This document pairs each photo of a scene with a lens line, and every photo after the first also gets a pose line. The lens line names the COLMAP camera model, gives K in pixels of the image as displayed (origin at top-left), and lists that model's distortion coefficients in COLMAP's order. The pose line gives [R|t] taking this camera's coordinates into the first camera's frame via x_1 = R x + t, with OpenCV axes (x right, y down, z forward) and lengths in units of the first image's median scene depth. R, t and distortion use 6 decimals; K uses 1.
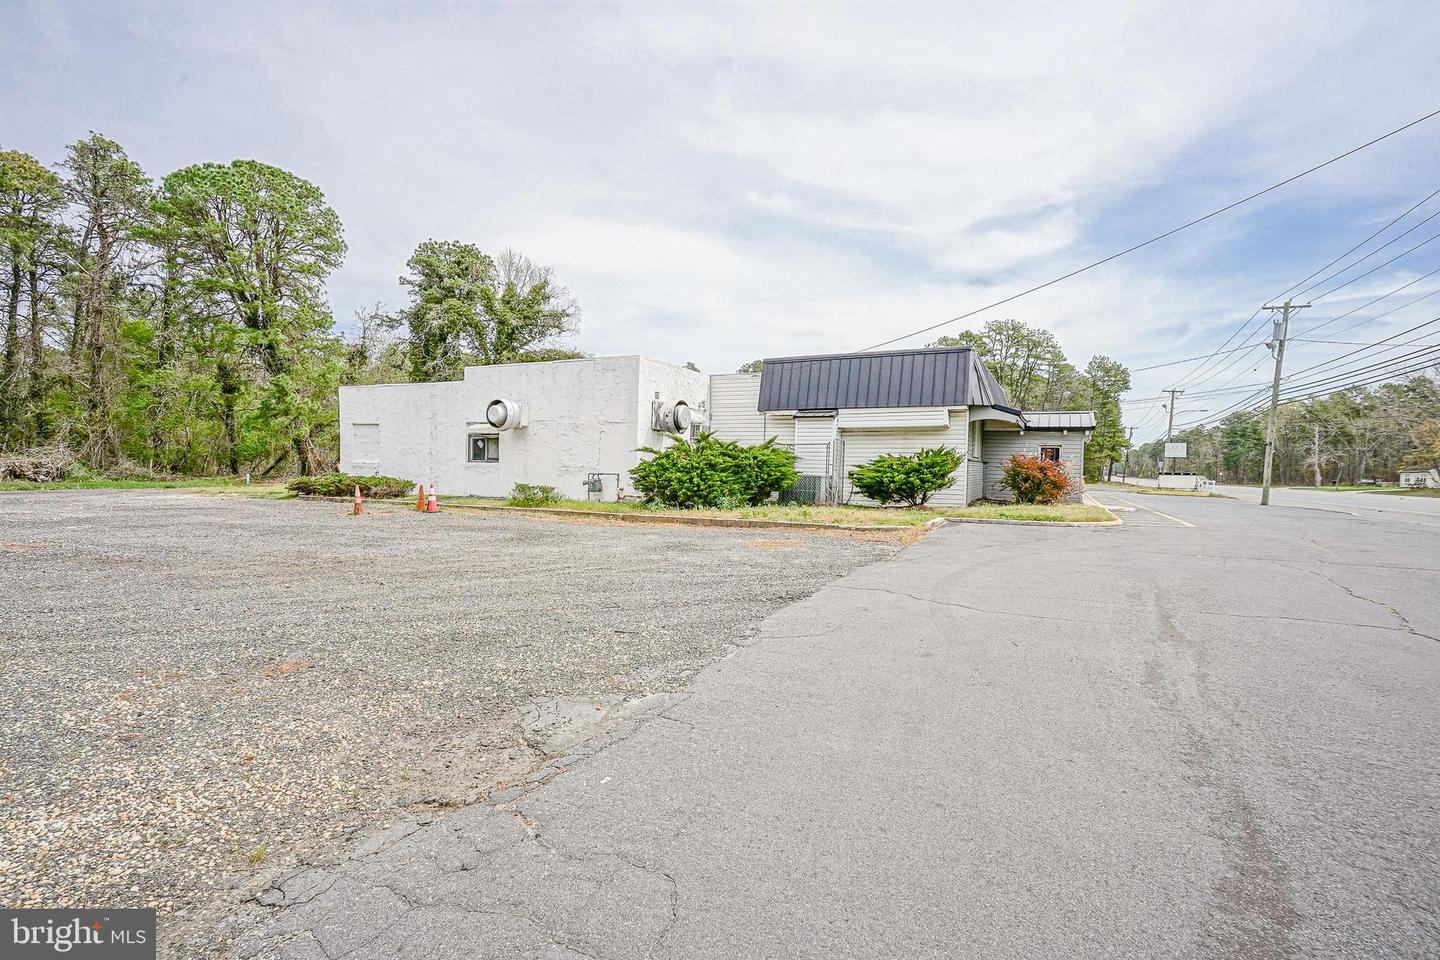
lens RADIAL K [[697.8, 0, 726.7], [0, 697.8, 483.5], [0, 0, 1]] dist [-0.010569, 0.004699]
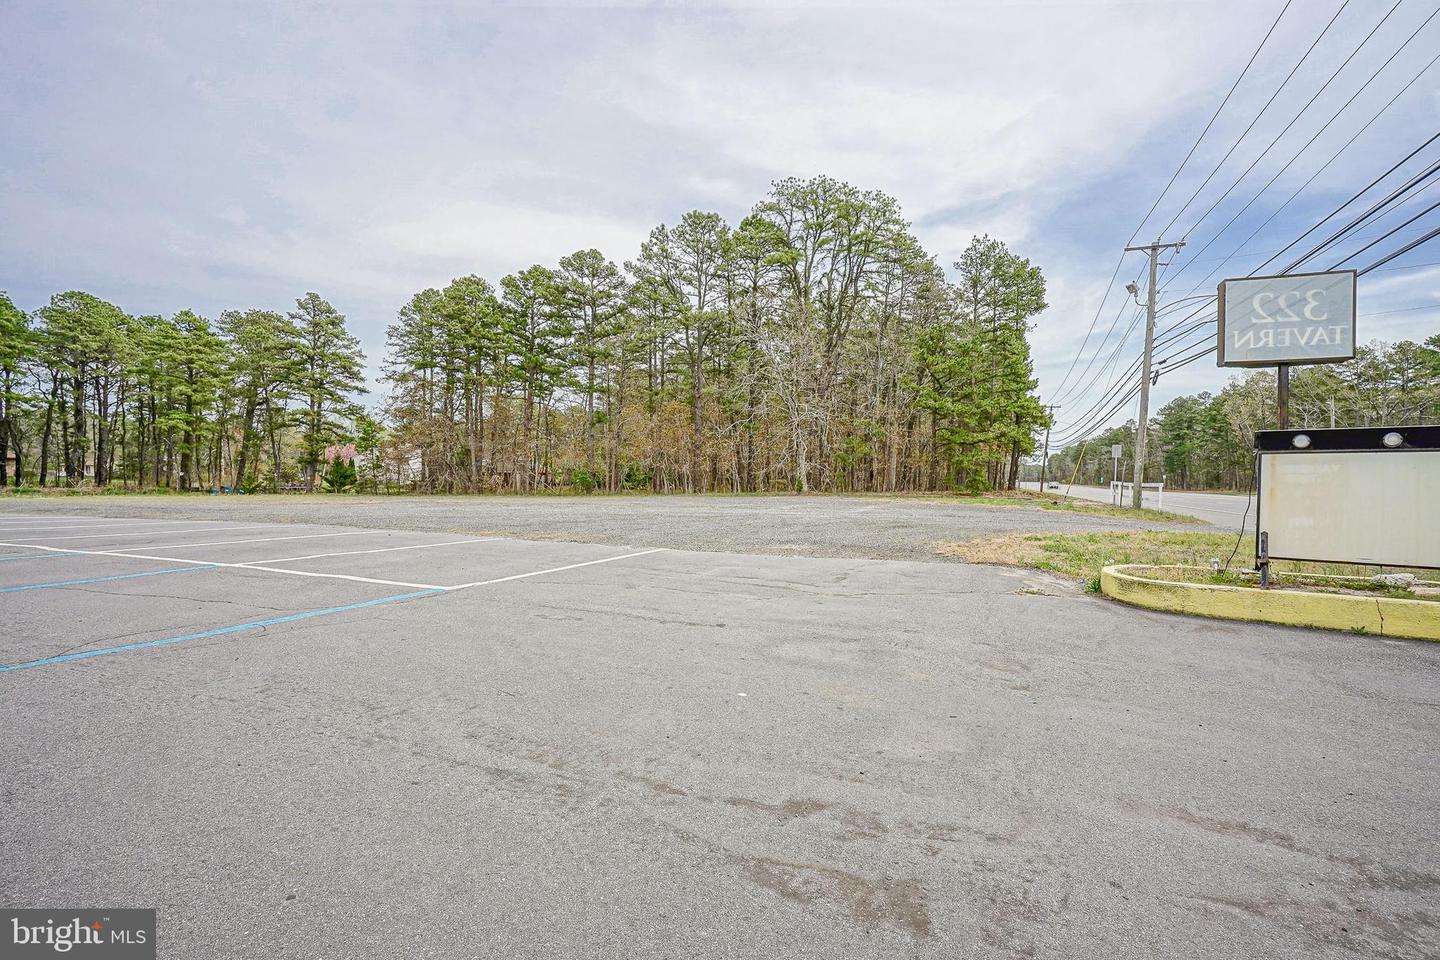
lens RADIAL K [[697.8, 0, 710.8], [0, 697.8, 485.6], [0, 0, 1]] dist [-0.010569, 0.004699]
pose [[0.997571, -0.011242, 0.068747, 0.299174], [0.012092, 0.999855, -0.011963, -0.003486], [-0.068603, 0.012765, 0.997562, 0.510967]]
